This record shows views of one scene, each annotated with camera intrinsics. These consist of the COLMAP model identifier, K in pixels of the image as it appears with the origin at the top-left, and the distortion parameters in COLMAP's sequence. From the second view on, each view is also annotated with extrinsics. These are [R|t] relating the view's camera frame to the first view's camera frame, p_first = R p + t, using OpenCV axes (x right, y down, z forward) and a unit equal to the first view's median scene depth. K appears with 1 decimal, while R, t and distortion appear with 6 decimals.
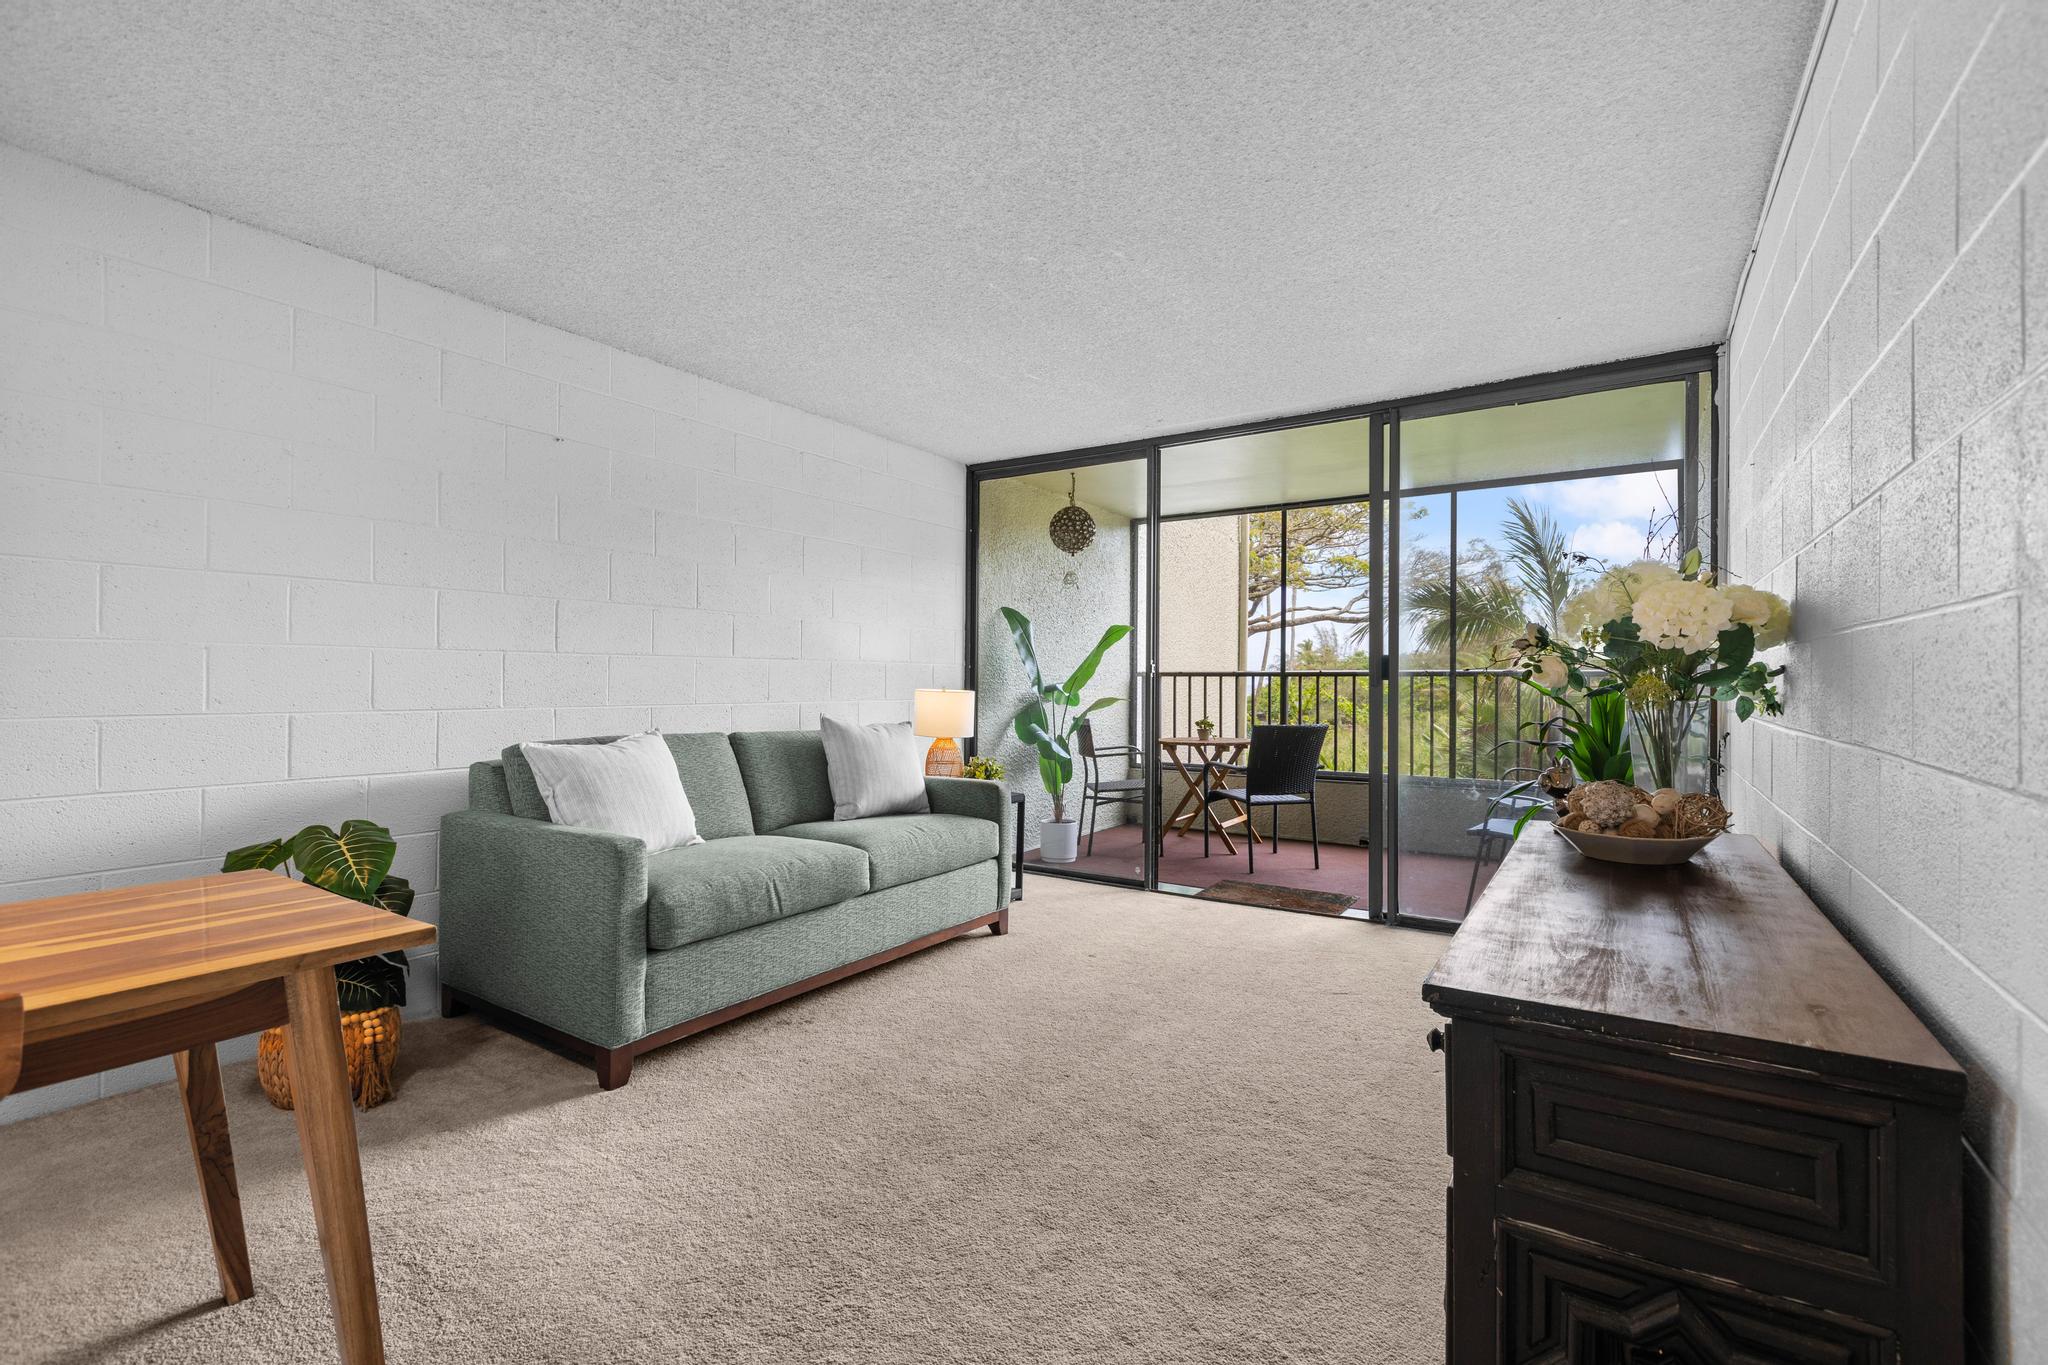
lens RADIAL K [[916.0, 0, 1024.0], [0, 916.0, 682.5], [0, 0, 1]] dist [-0.001117, -0.000517]
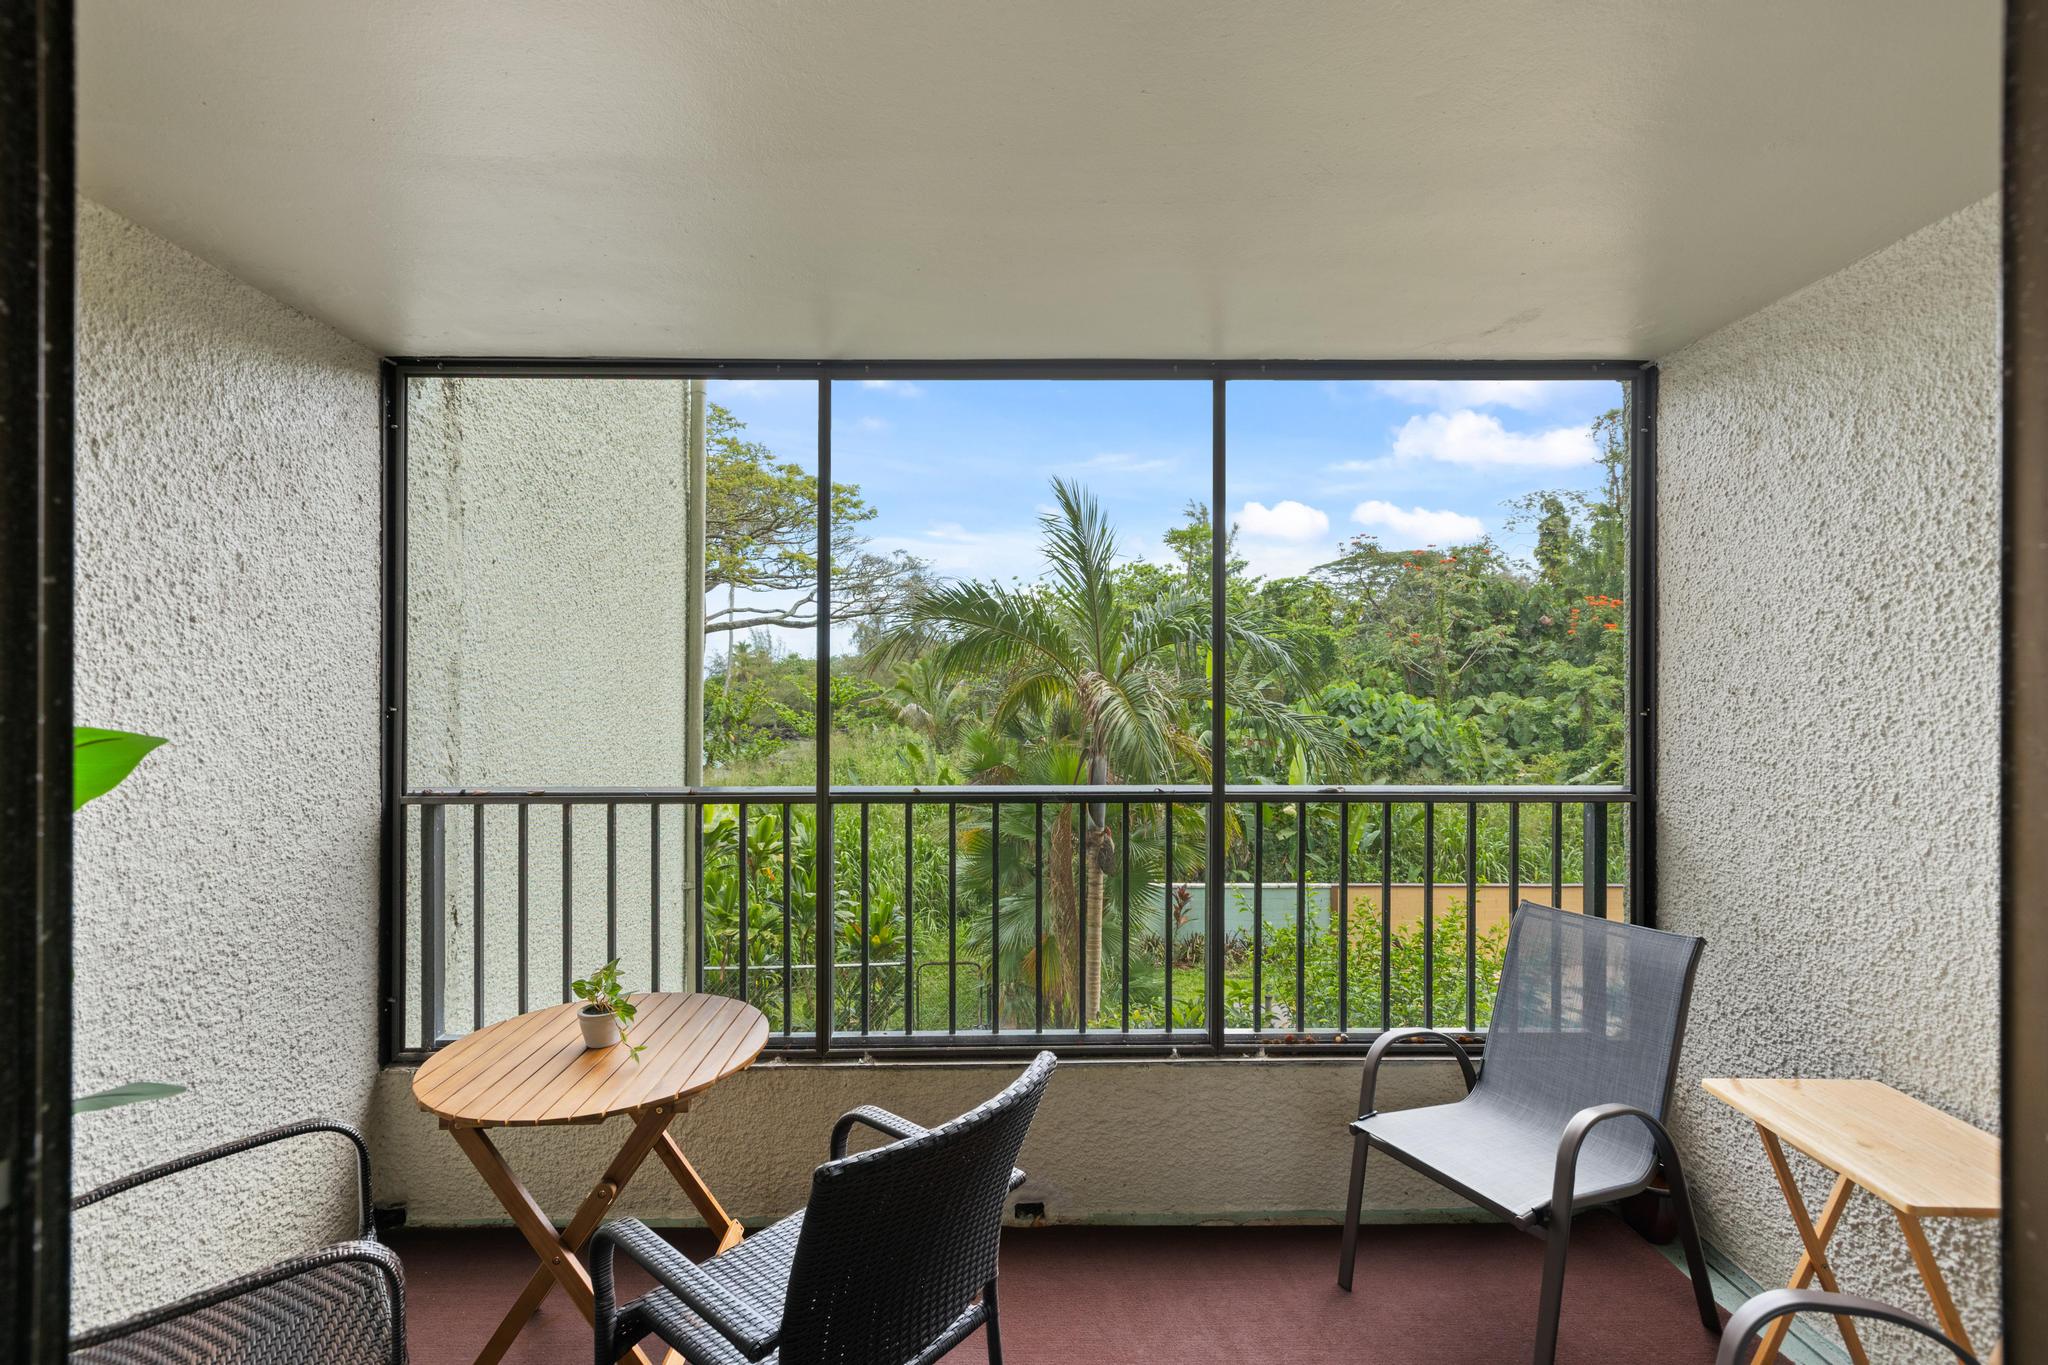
lens RADIAL K [[927.0, 0, 1029.1], [0, 927.0, 688.3], [0, 0, 1]] dist [0.000882, 0.000035]
pose [[0.824214, -0.005366, 0.566253, 0.229273], [0.002495, 0.999980, 0.005845, -0.102288], [-0.566273, -0.003405, 0.824210, 1.090846]]
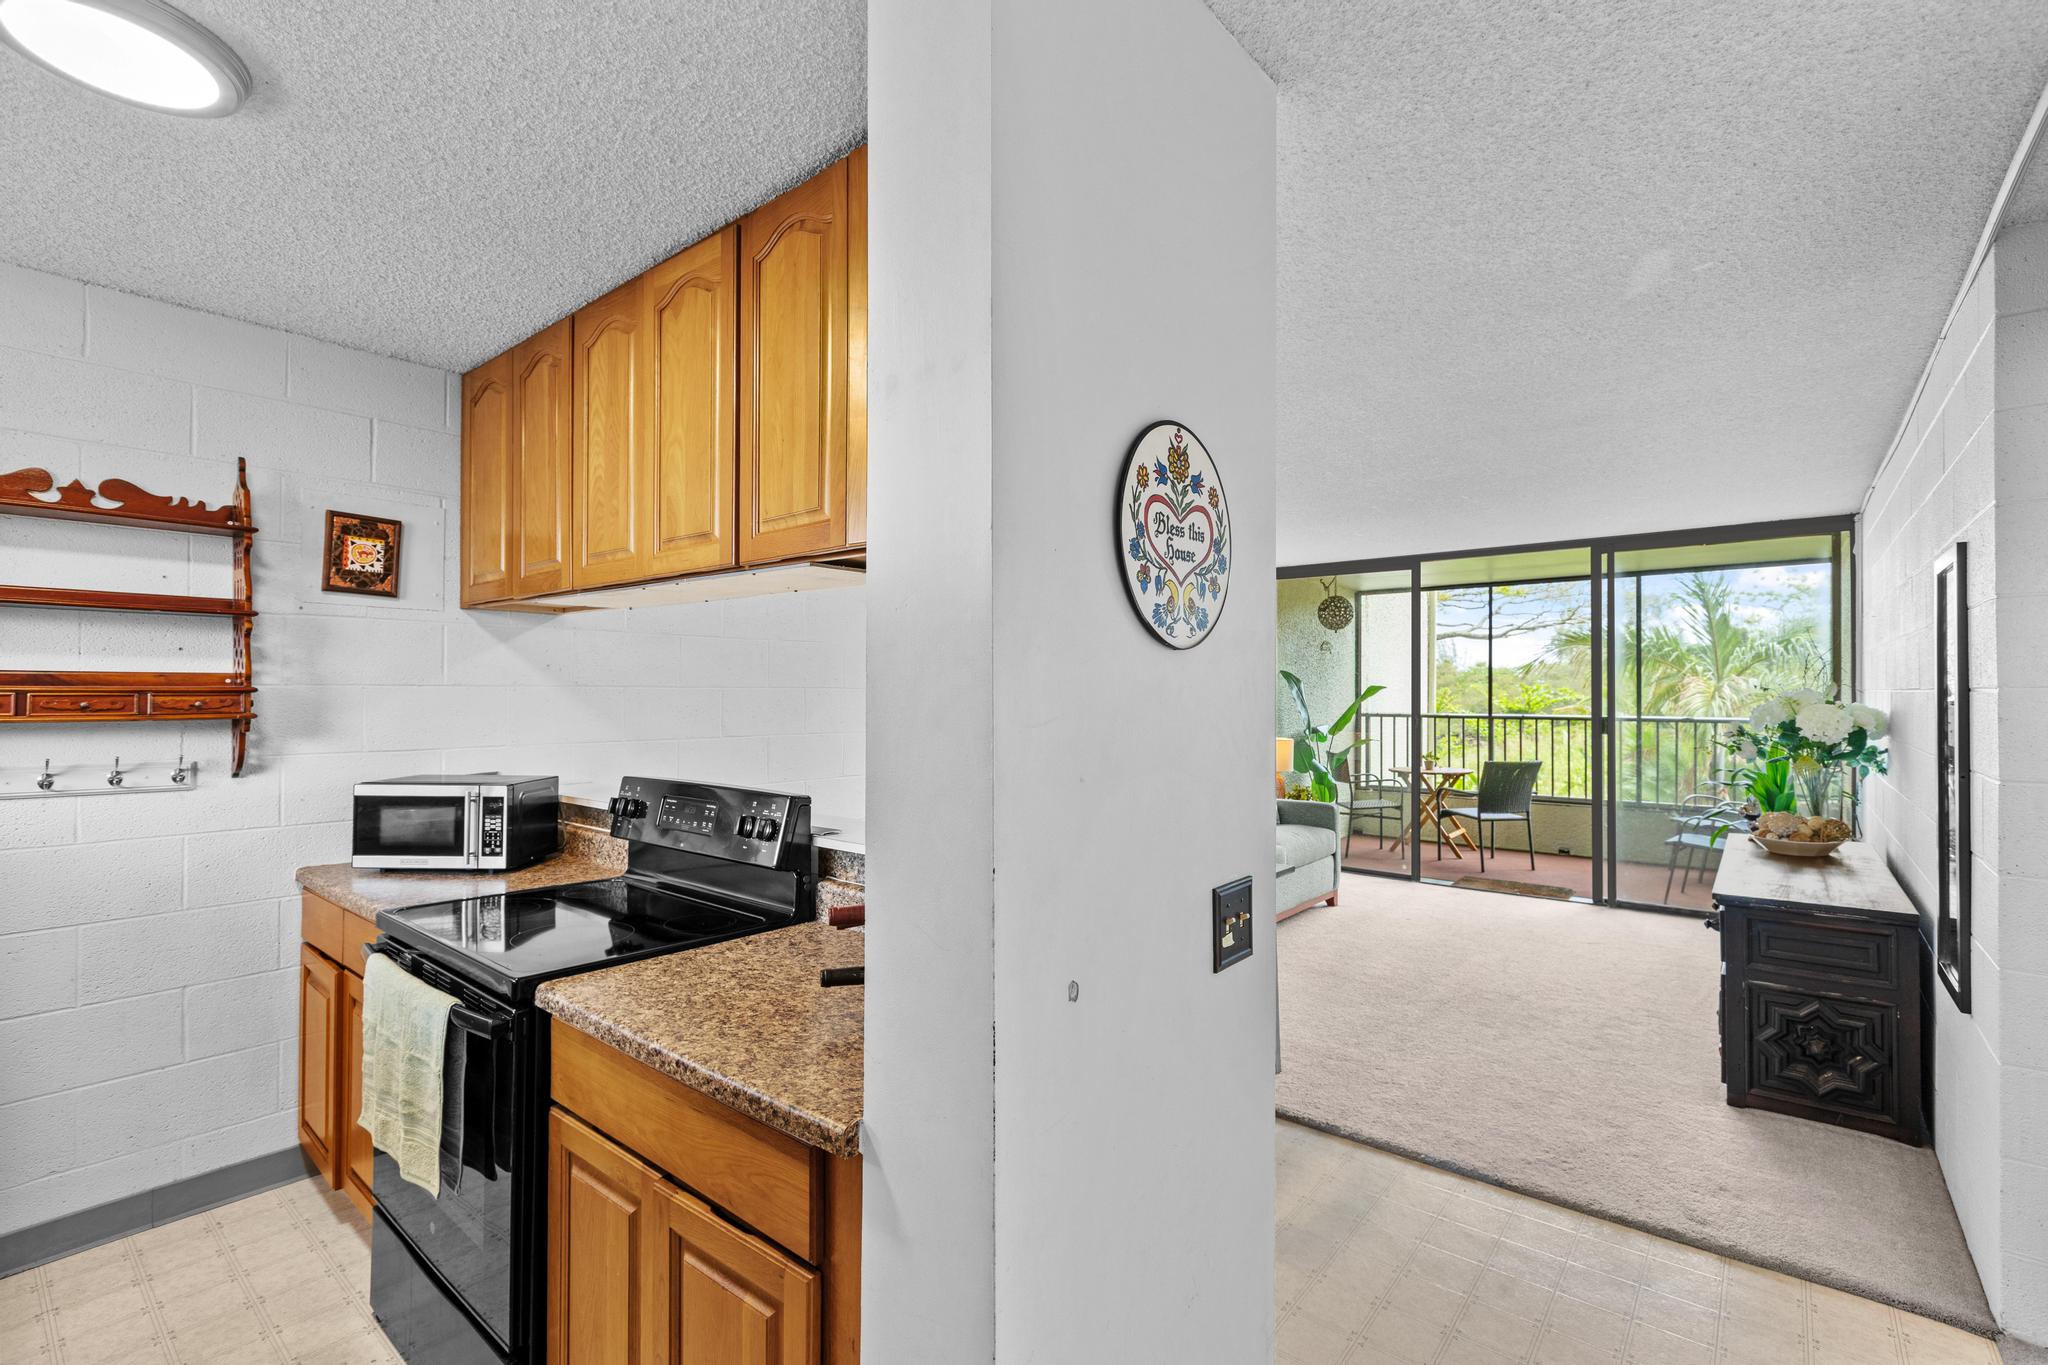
lens RADIAL K [[909.4, 0, 1017.0], [0, 909.4, 688.3], [0, 0, 1]] dist [-0.000096, -0.005978]
pose [[0.993027, -0.003491, -0.117833, -0.377313], [0.002769, 0.999976, -0.006288, -0.074731], [0.117852, 0.005917, 0.993013, -0.555210]]
